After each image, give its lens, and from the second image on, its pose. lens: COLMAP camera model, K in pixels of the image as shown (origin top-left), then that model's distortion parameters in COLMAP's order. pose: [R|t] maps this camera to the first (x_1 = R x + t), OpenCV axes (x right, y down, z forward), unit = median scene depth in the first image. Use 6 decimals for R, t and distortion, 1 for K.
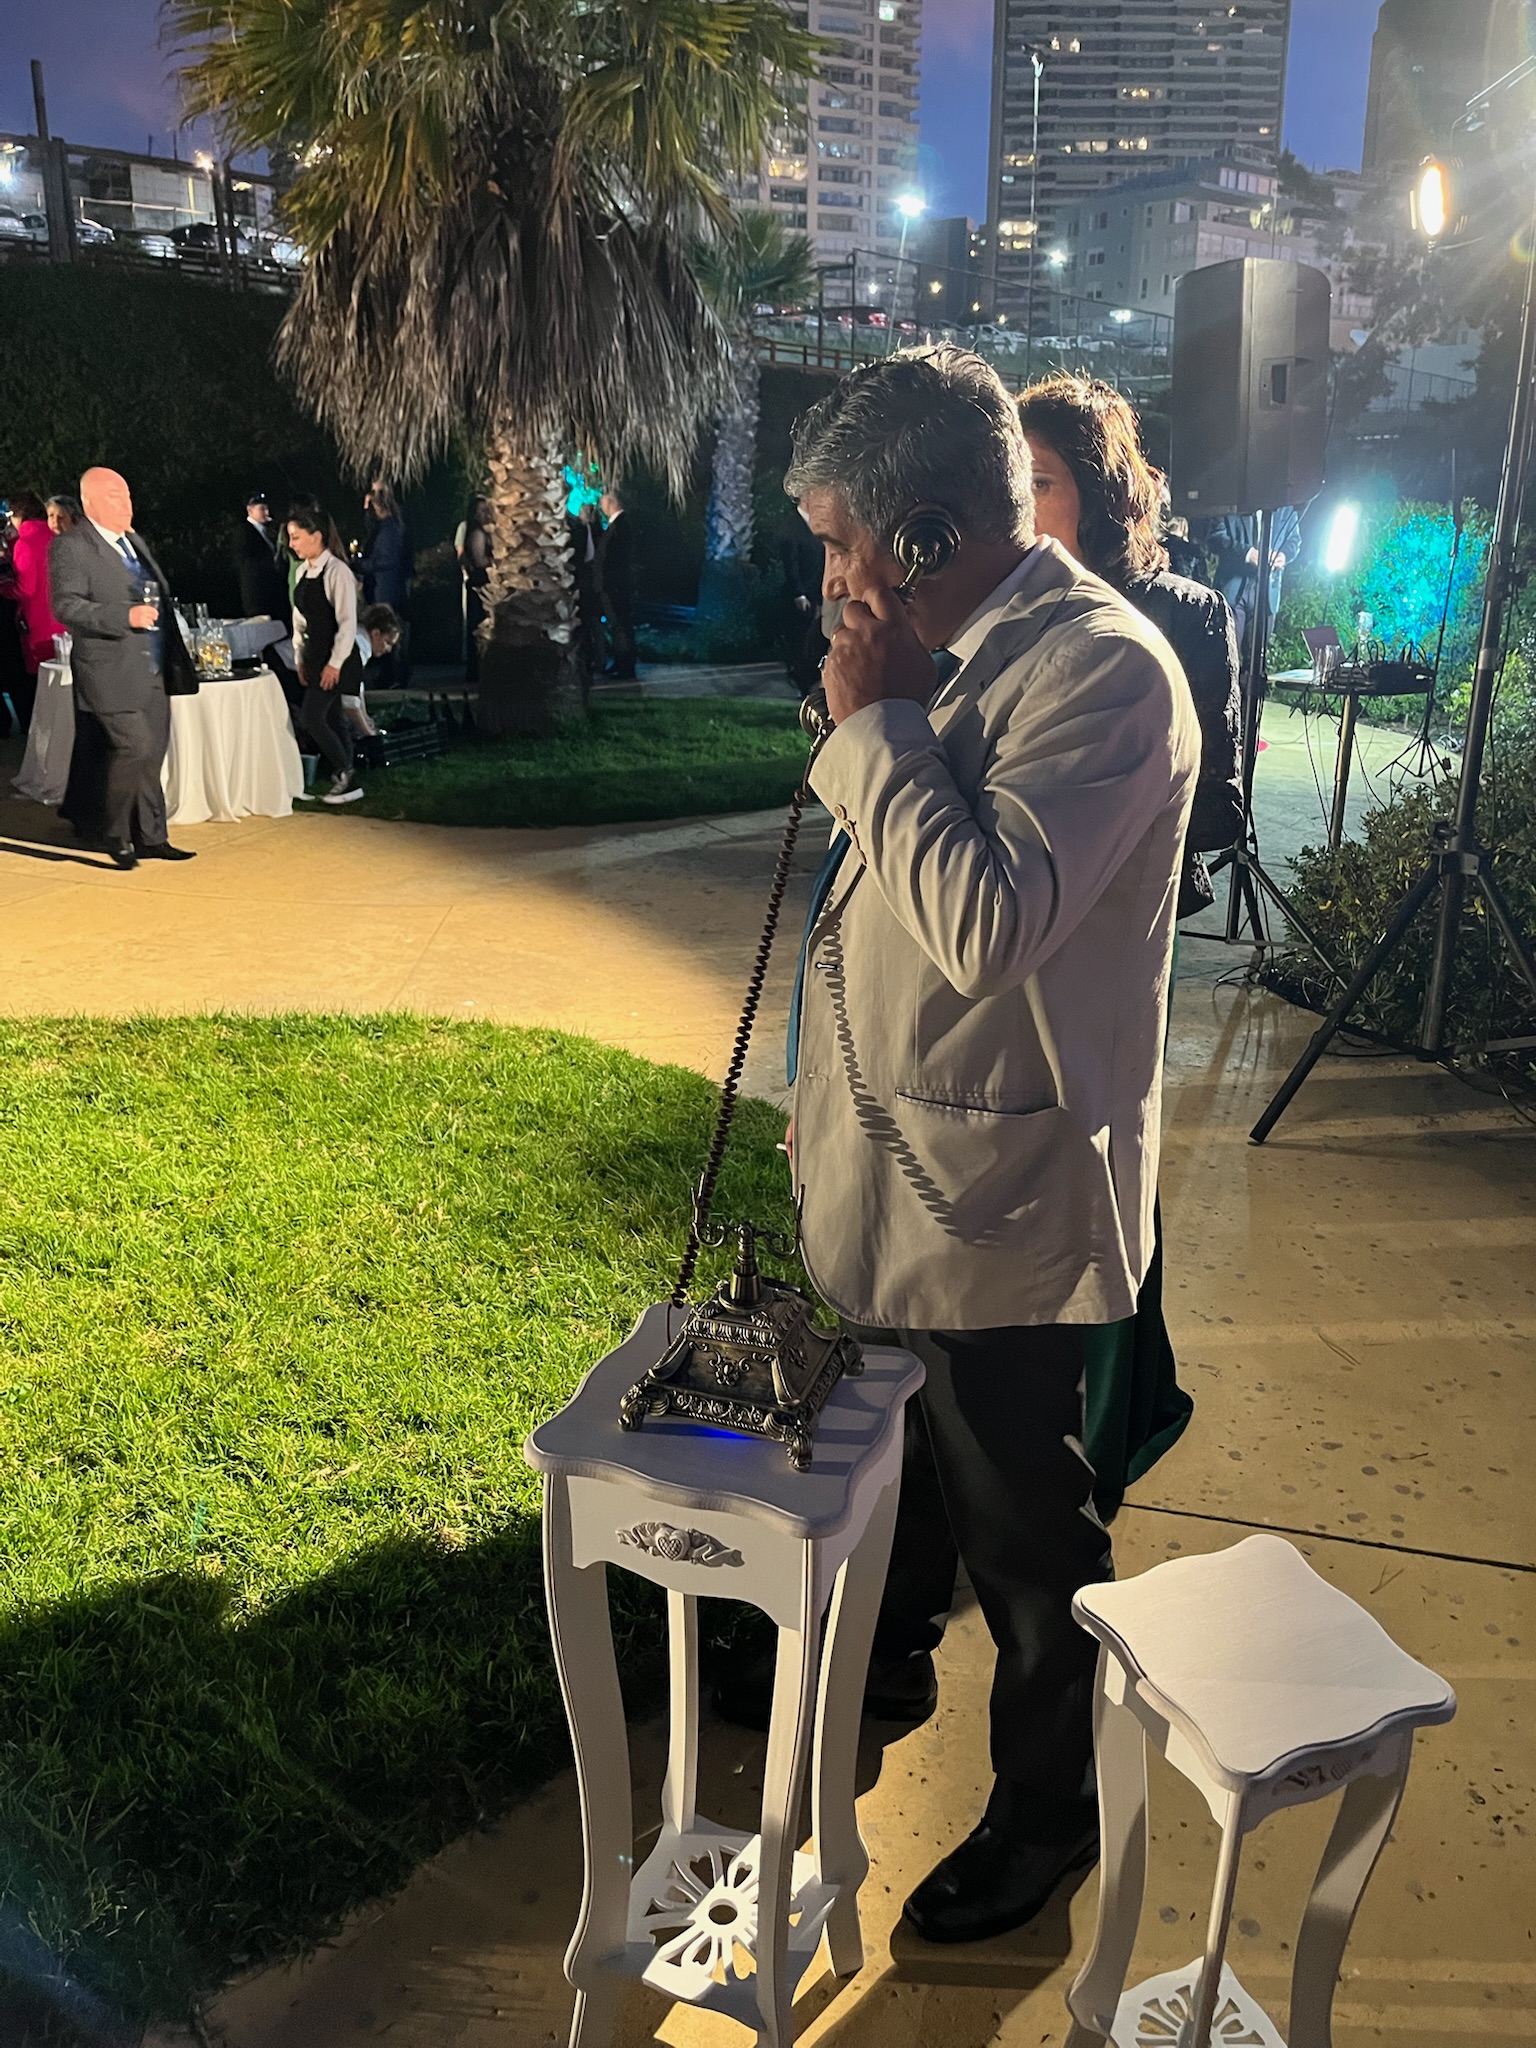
lens RADIAL K [[1539.1, 0, 762.1], [0, 1539.1, 1023.8], [0, 0, 1]] dist [-0.001795, -0.012324]
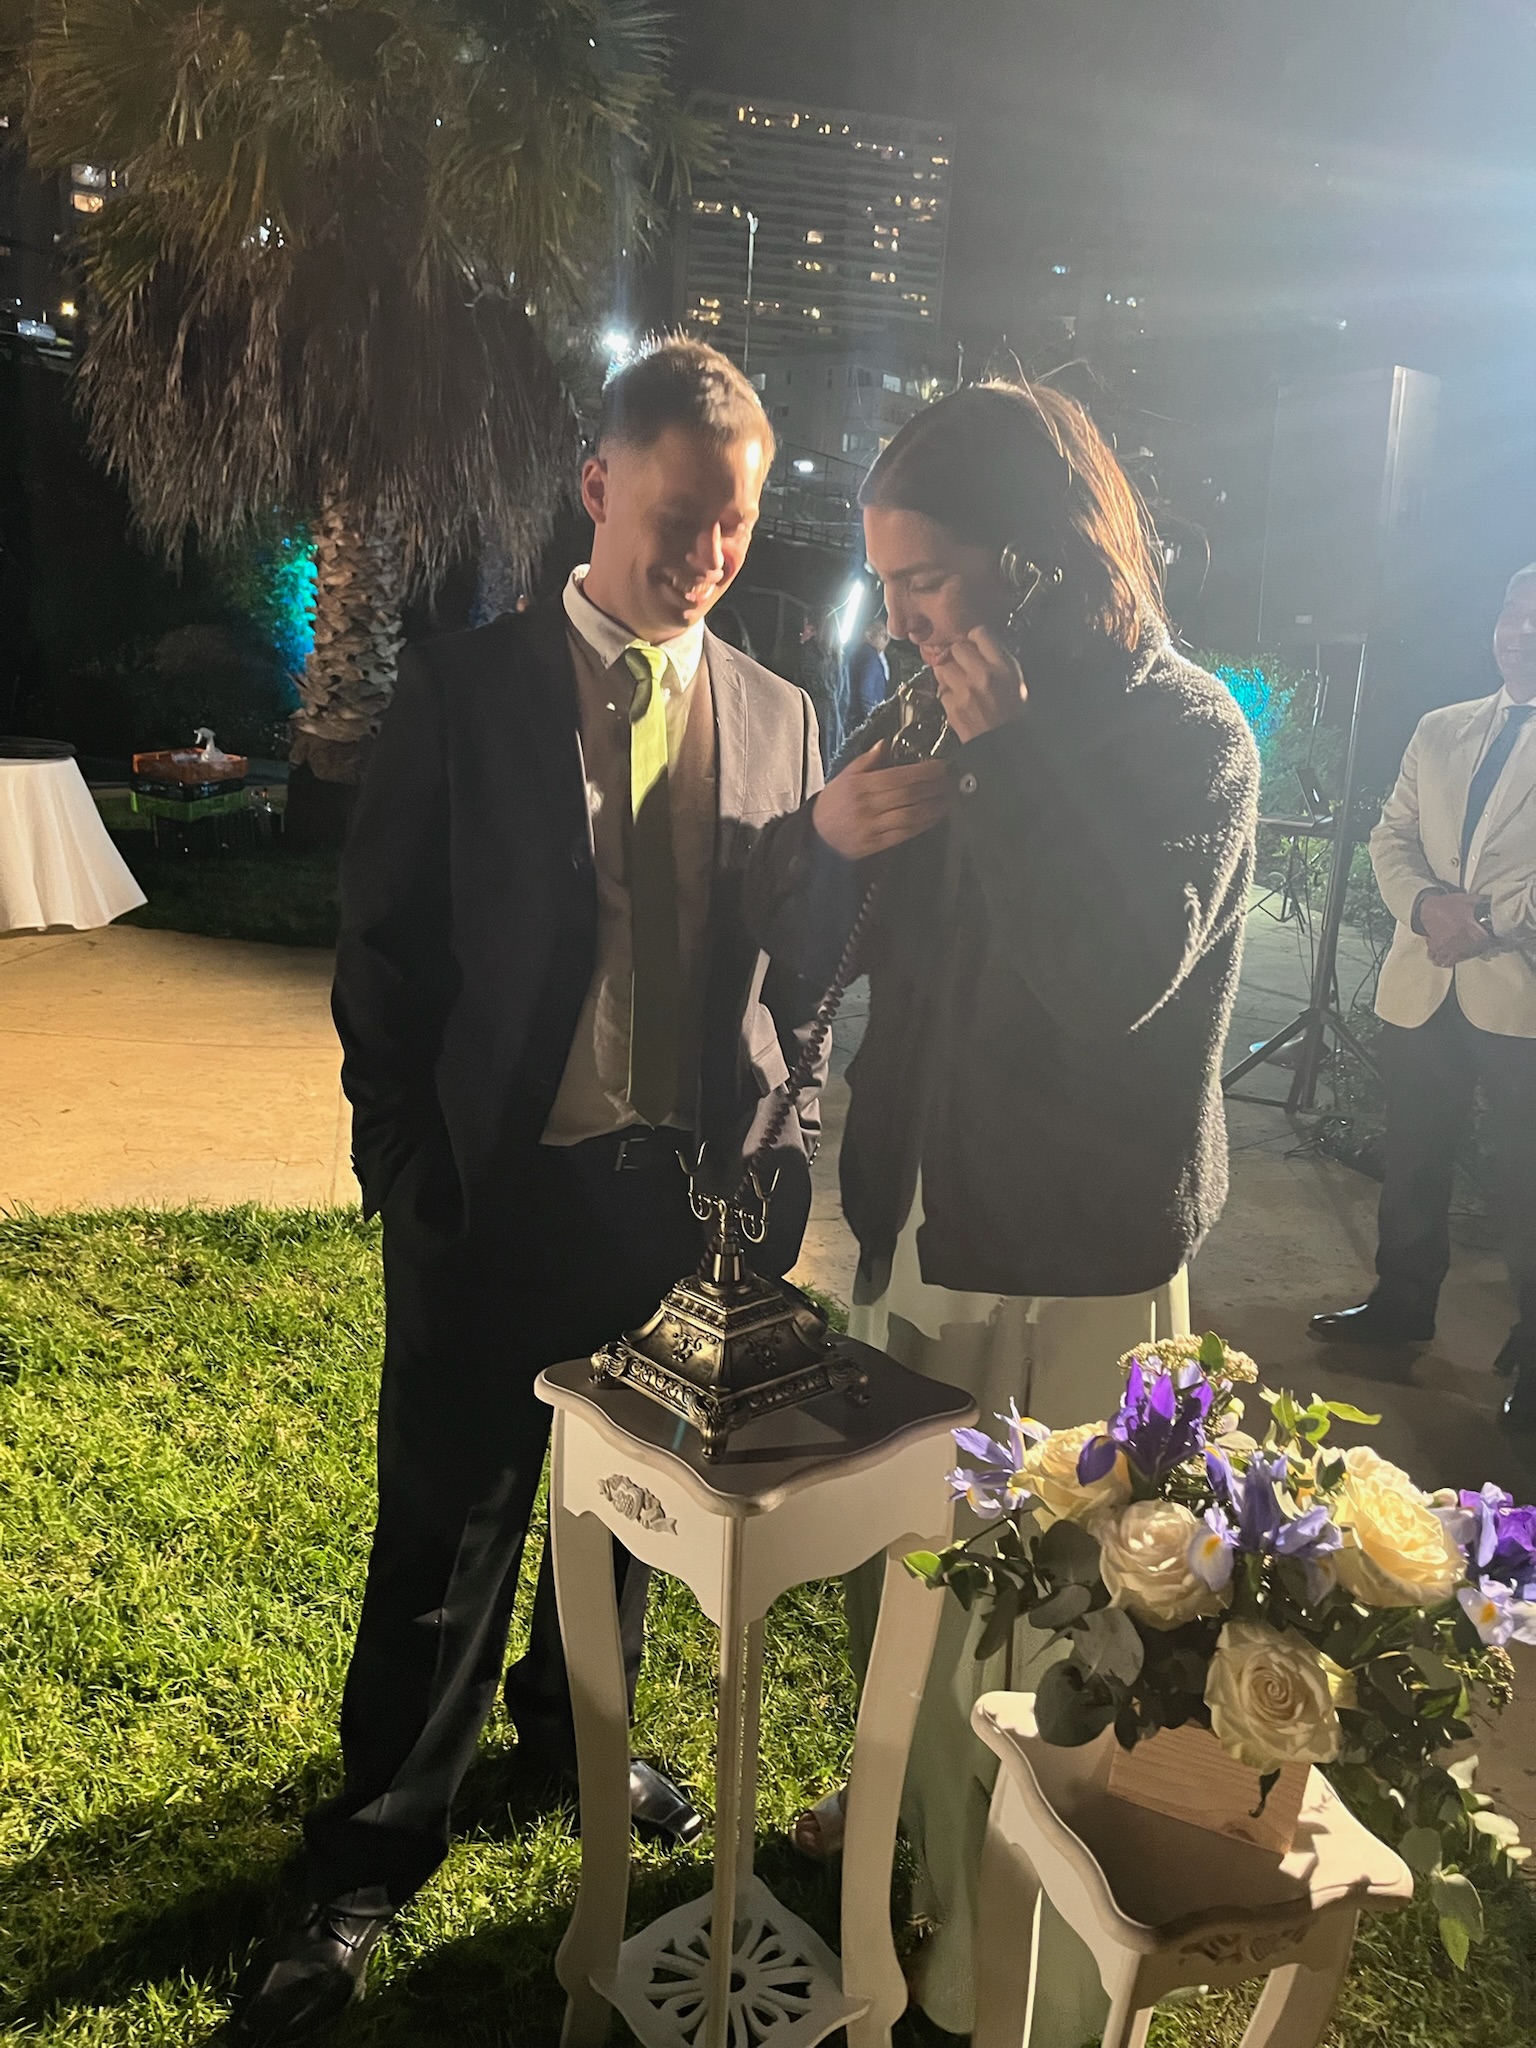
lens RADIAL K [[1539.1, 0, 771.5], [0, 1539.1, 1028.1], [0, 0, 1]] dist [-0.001795, -0.012324]
pose [[0.978859, 0.018245, 0.203721, -0.096273], [-0.003935, 0.997509, -0.070429, -0.018814], [-0.204499, 0.068139, 0.976492, 0.093812]]
